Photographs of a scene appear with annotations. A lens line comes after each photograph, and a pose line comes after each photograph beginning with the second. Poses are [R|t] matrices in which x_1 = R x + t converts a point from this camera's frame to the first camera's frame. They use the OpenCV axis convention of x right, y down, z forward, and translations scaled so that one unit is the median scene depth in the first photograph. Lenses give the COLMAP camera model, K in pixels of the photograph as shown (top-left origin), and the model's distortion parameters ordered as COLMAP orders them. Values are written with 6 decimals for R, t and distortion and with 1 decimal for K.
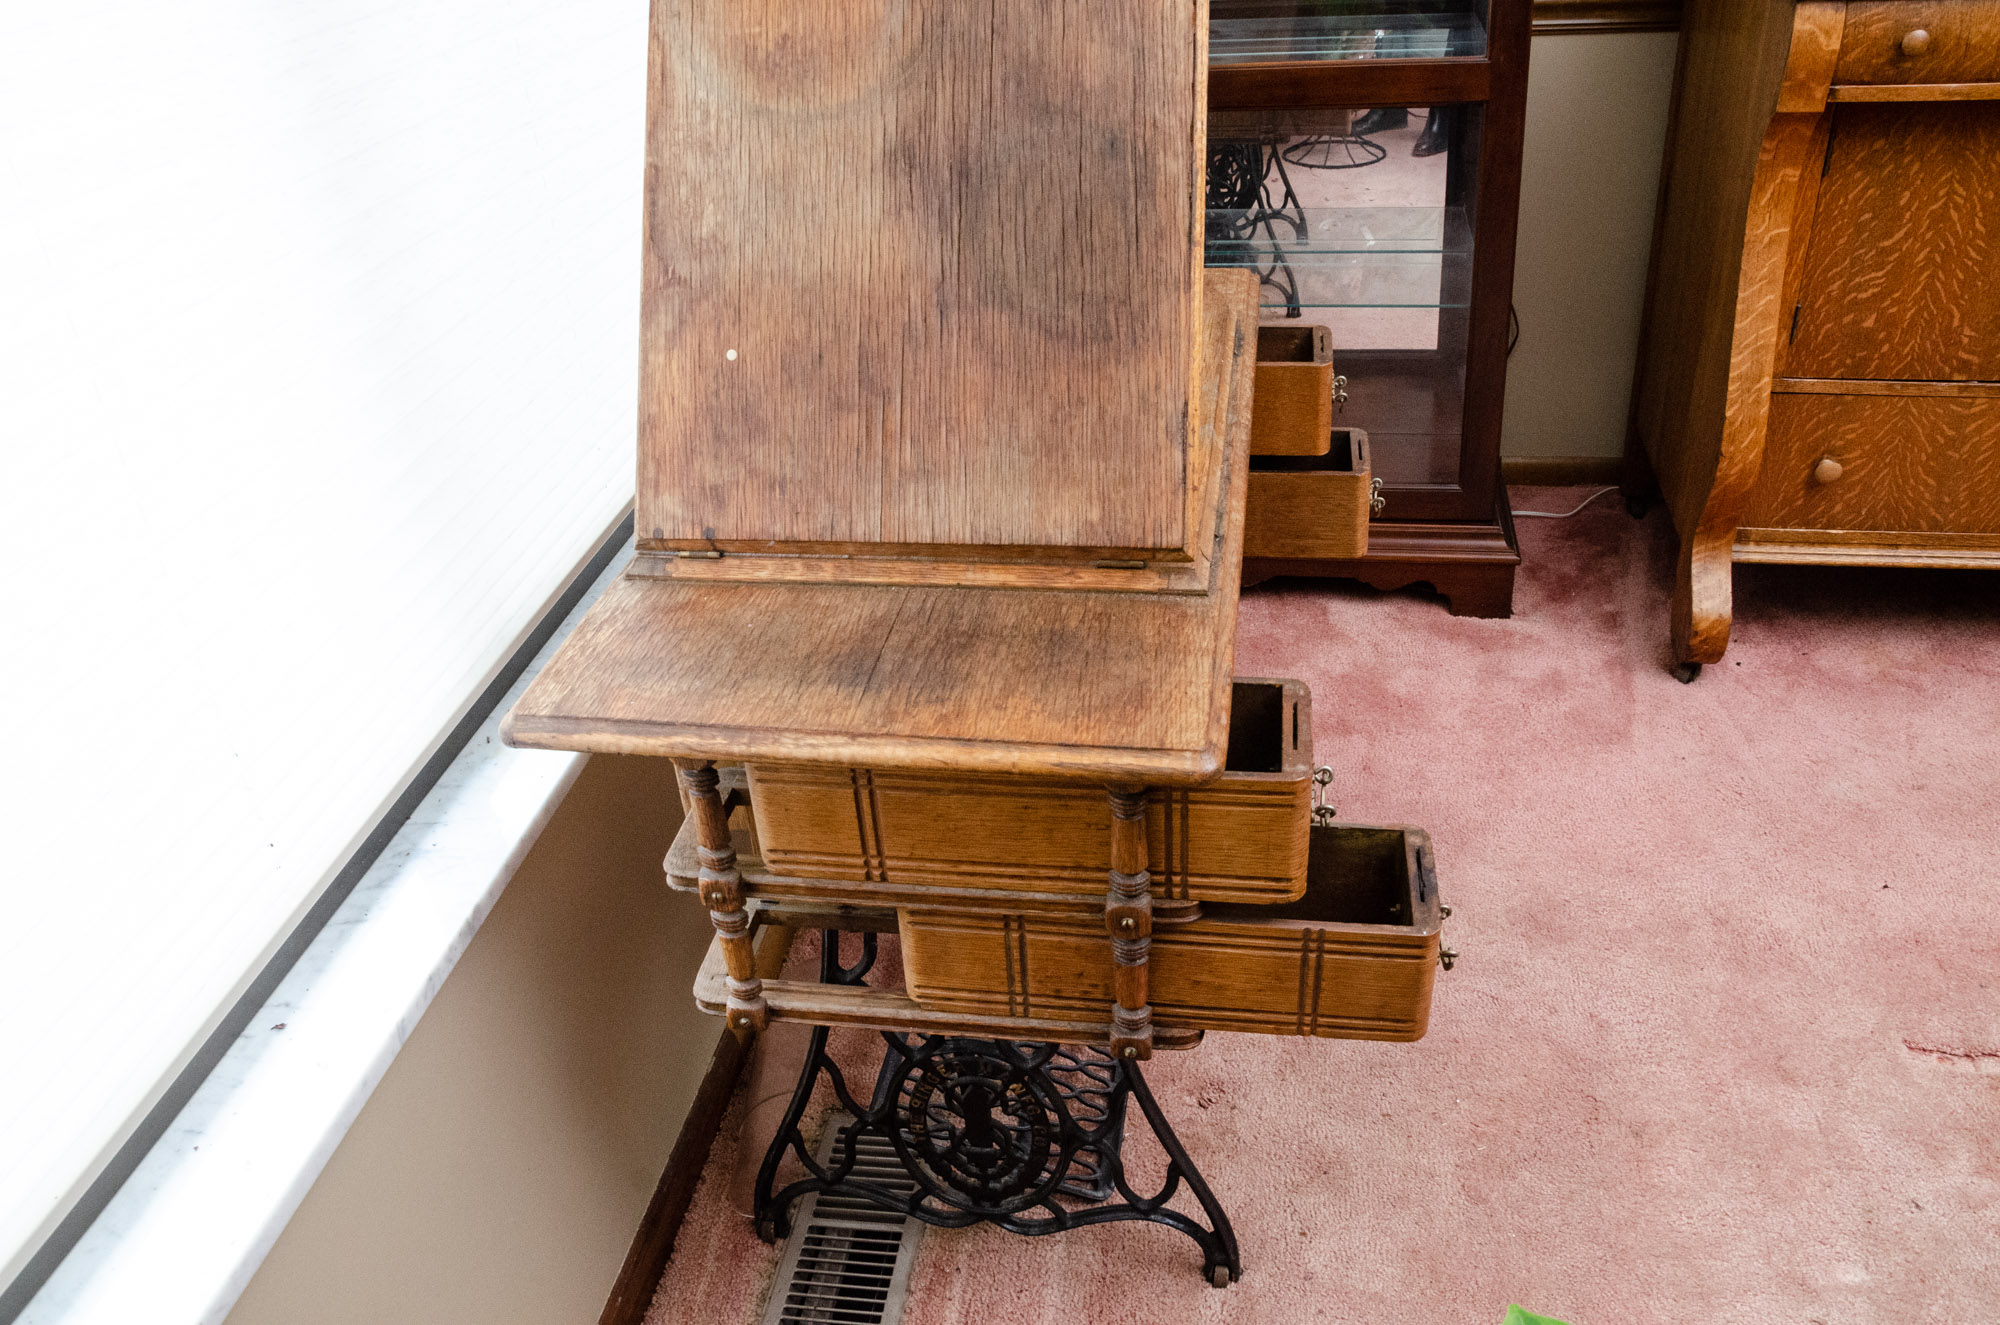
lens RADIAL K [[1536.3, 0, 1004.3], [0, 1536.3, 662.5], [0, 0, 1]] dist [-0.129701, 0.013347]
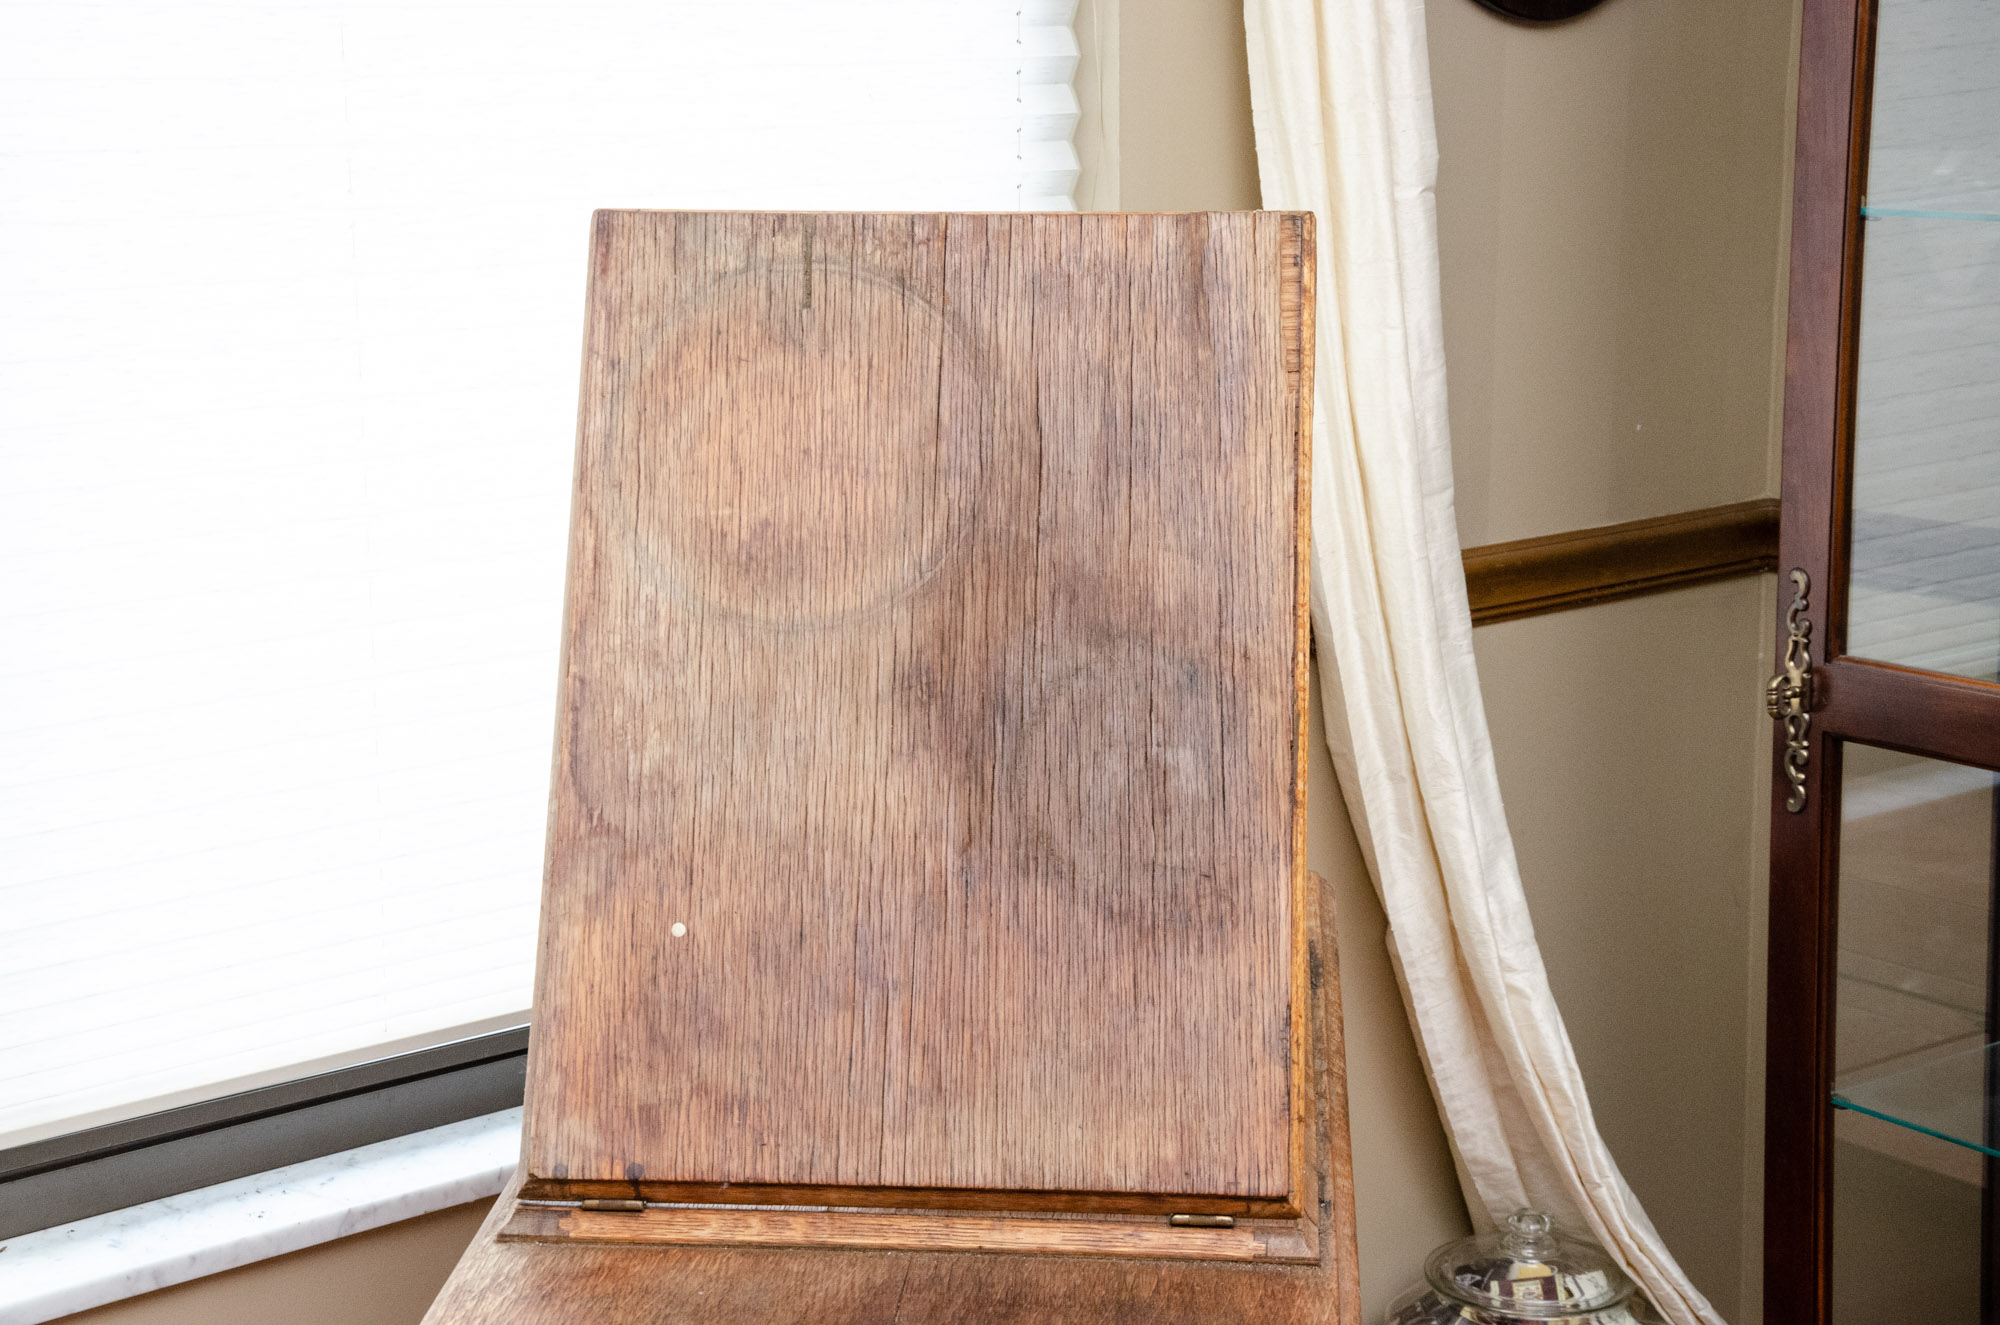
lens RADIAL K [[3543.9, 0, 1002.7], [0, 3543.9, 678.3], [0, 0, 1]] dist [0.264388, 0.000000]
pose [[0.993604, 0.040026, 0.105585, -0.214261], [-0.003317, 0.945010, -0.327025, 0.254097], [-0.112868, 0.324583, 0.939099, -0.702016]]
